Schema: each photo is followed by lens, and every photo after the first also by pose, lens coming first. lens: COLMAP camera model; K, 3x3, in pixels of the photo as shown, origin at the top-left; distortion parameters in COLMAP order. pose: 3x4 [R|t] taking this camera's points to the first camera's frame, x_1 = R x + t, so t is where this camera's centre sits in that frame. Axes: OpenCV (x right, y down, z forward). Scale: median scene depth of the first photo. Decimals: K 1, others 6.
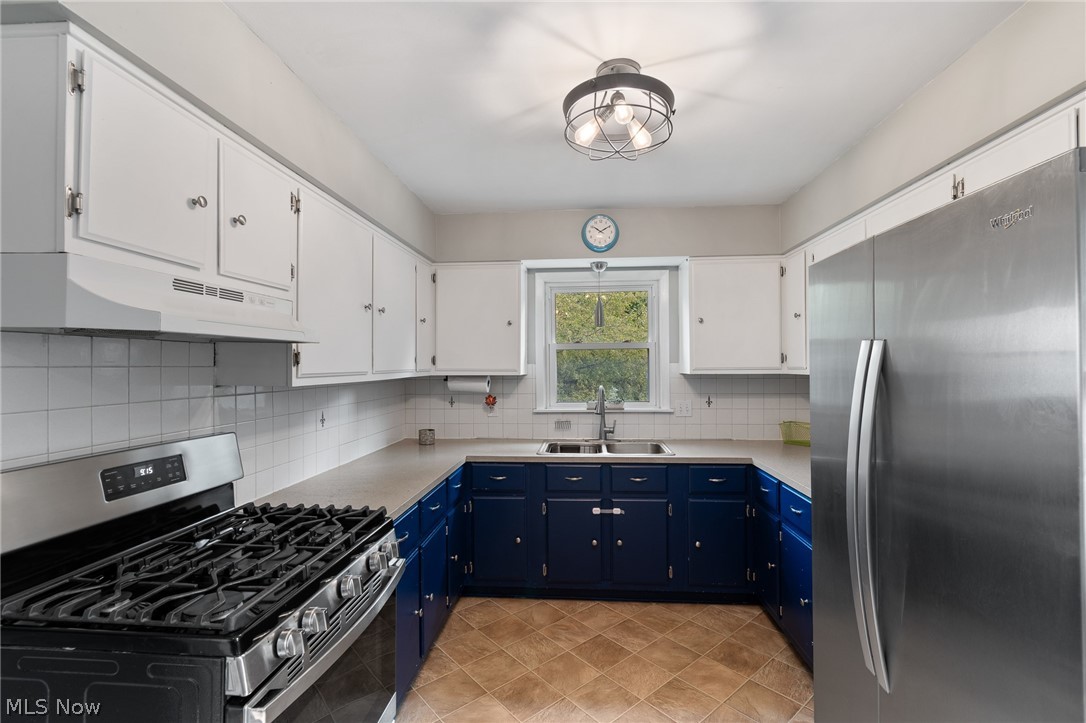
lens RADIAL K [[483.7, 0, 549.3], [0, 483.7, 363.3], [0, 0, 1]] dist [0.001537, -0.001324]
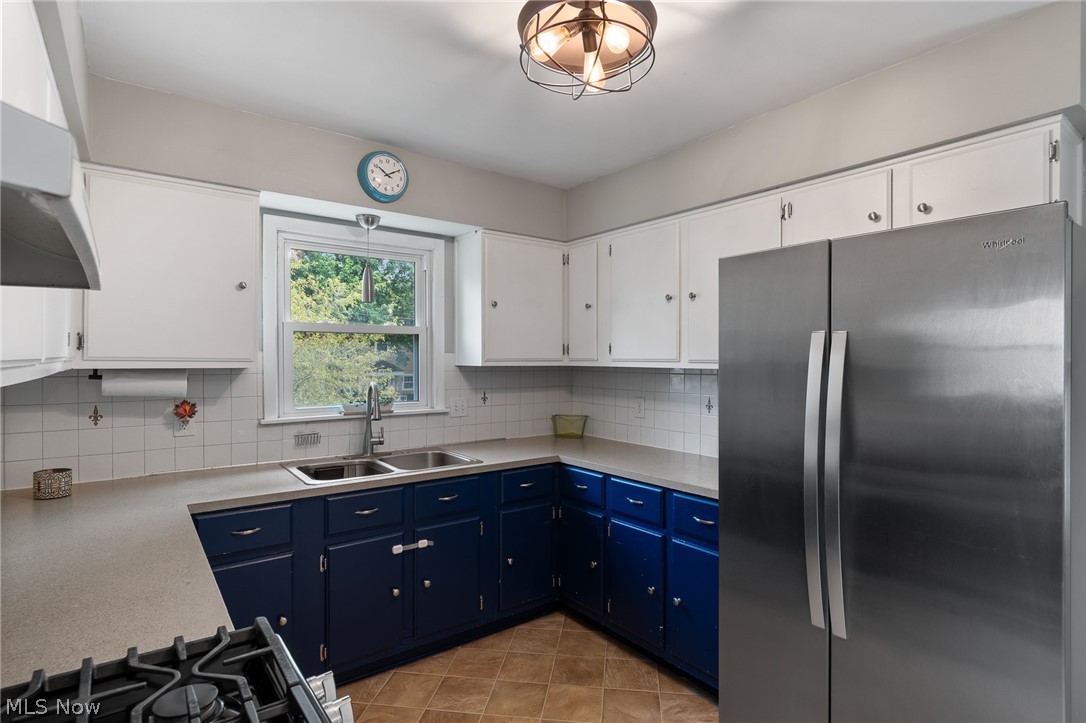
lens RADIAL K [[554.9, 0, 549.6], [0, 554.9, 361.1], [0, 0, 1]] dist [-0.000688, -0.001142]
pose [[0.743990, 0.005876, 0.668165, -0.282690], [-0.010339, 0.999943, 0.002719, 0.009956], [-0.668111, -0.008931, 0.744008, 0.197600]]
